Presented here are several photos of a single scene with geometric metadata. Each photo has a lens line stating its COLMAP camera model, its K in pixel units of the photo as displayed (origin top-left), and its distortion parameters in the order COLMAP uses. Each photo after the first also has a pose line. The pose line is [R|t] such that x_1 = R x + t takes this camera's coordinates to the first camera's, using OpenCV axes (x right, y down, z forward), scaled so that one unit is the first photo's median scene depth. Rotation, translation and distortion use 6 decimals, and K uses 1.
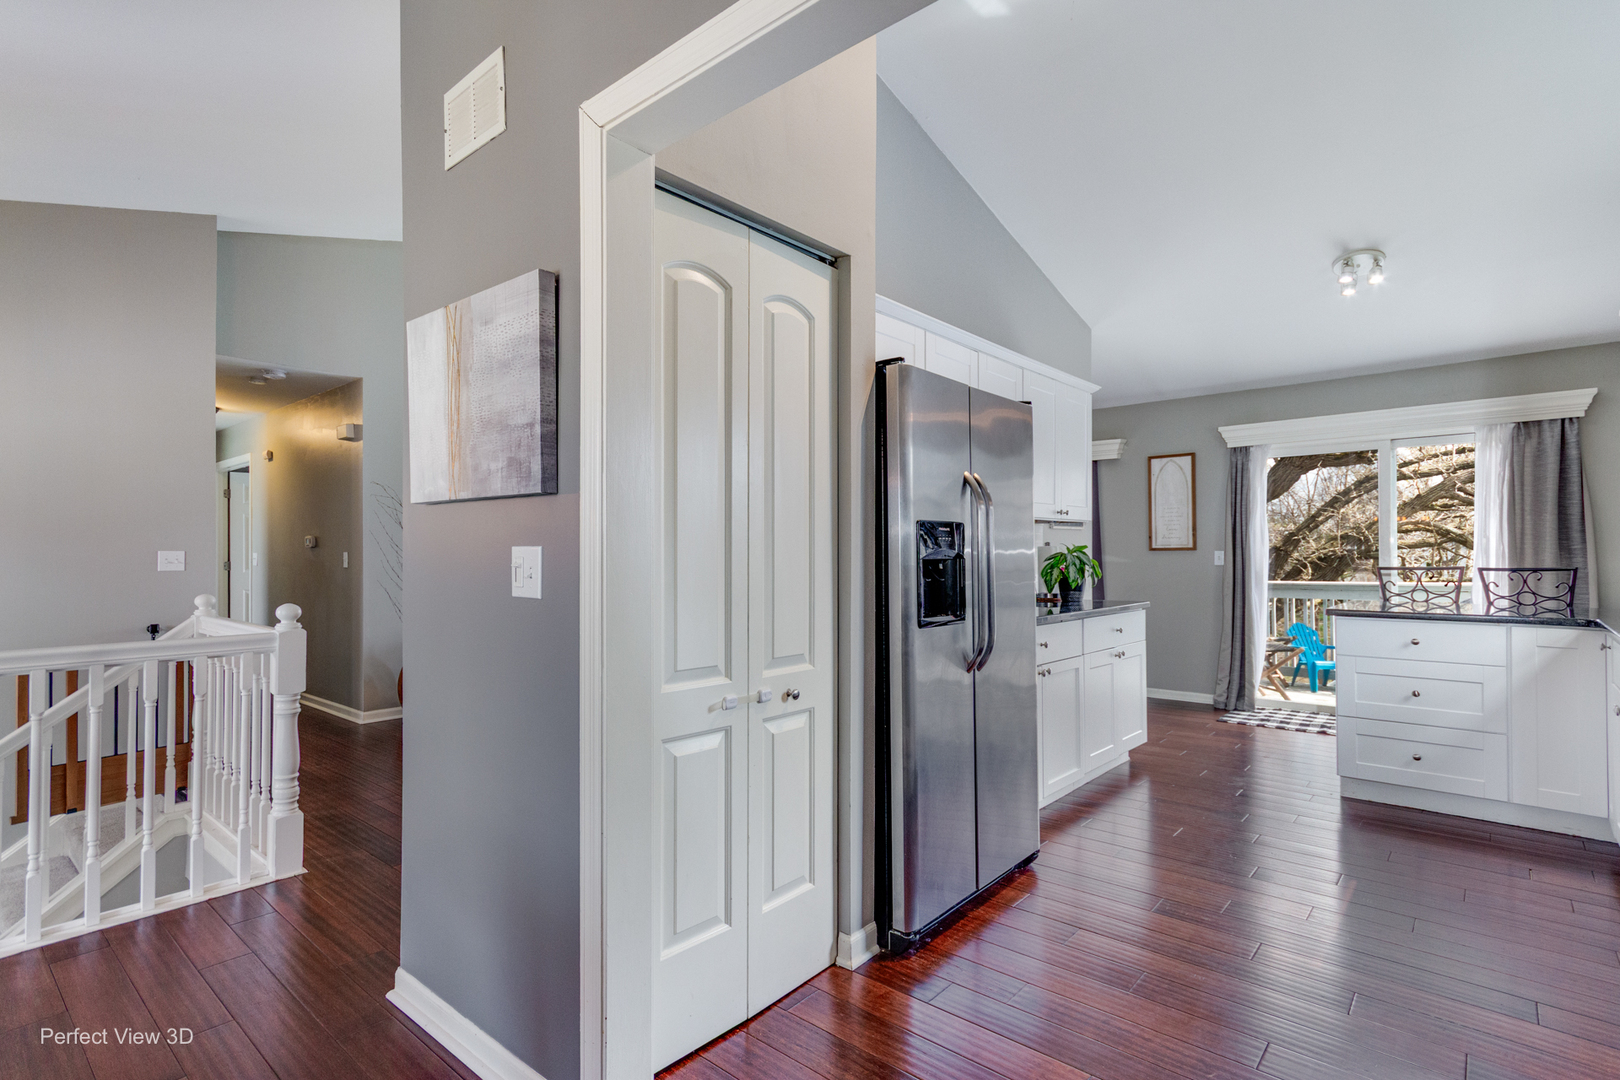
lens RADIAL K [[754.9, 0, 802.0], [0, 754.9, 550.0], [0, 0, 1]] dist [0.002100, 0.000151]
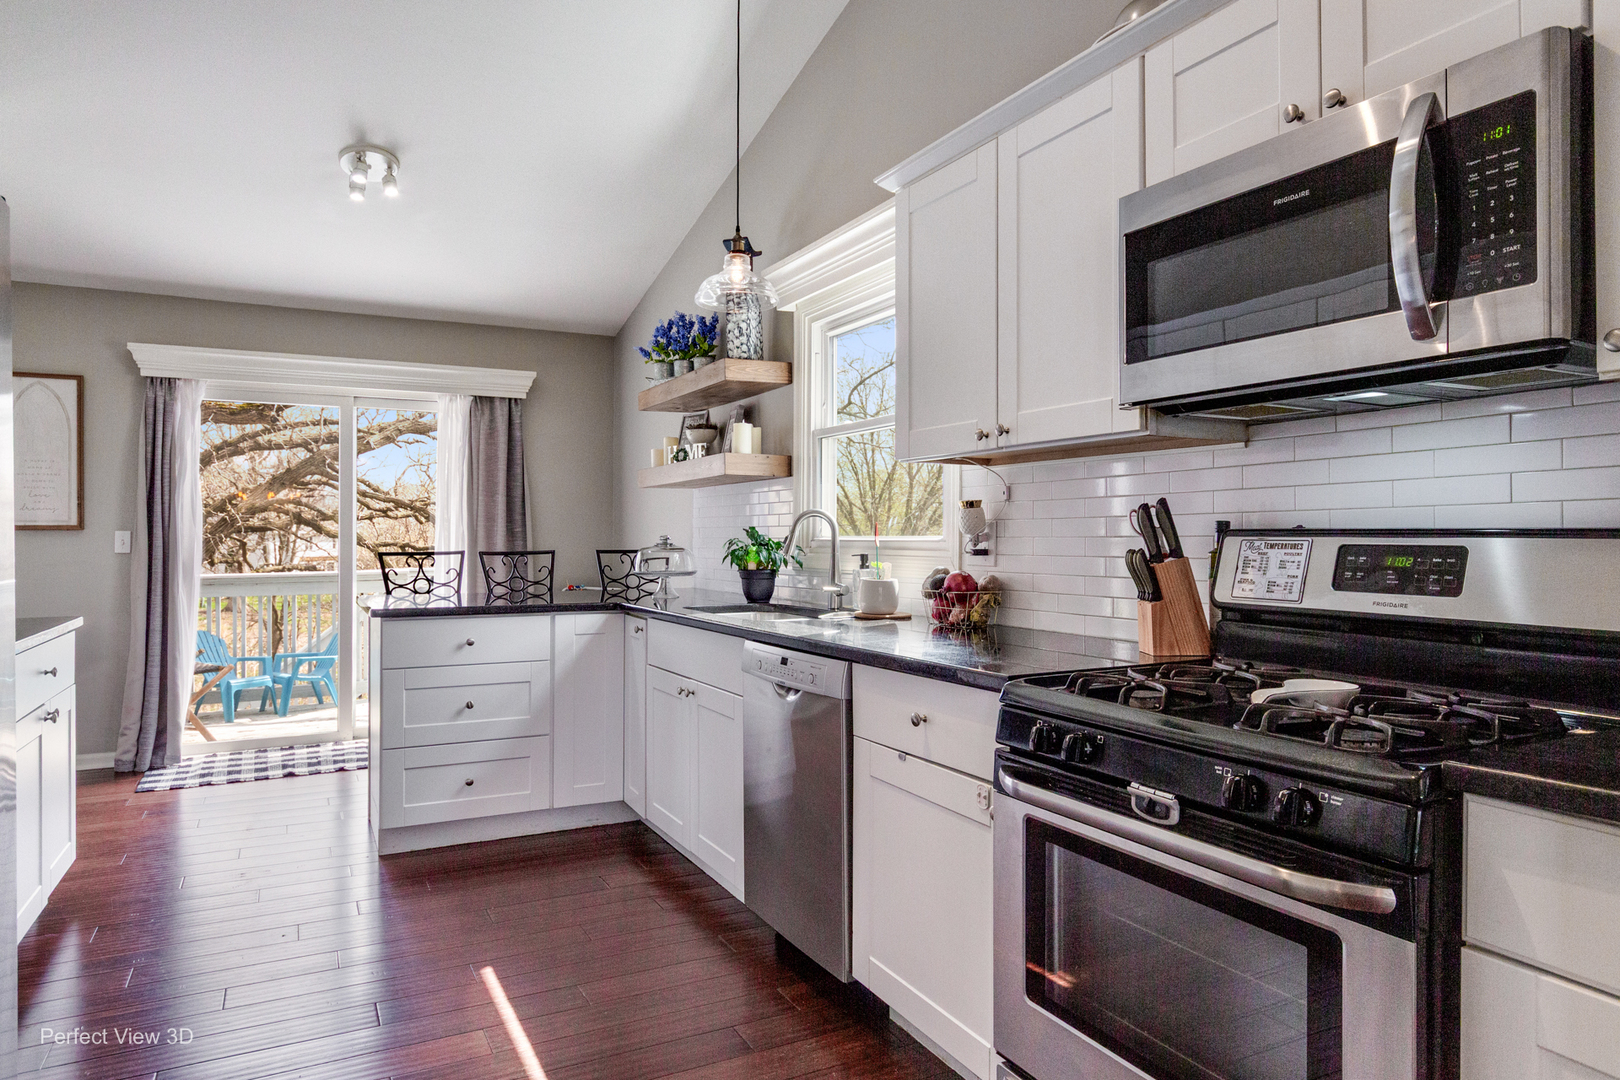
lens RADIAL K [[1001.9, 0, 810.9], [0, 1001.9, 528.9], [0, 0, 1]] dist [-0.000009, 0.000198]
pose [[0.375251, 0.012882, 0.926834, -0.039438], [-0.008924, 0.999907, -0.010285, 0.004176], [-0.926880, -0.004411, 0.375331, 0.155860]]
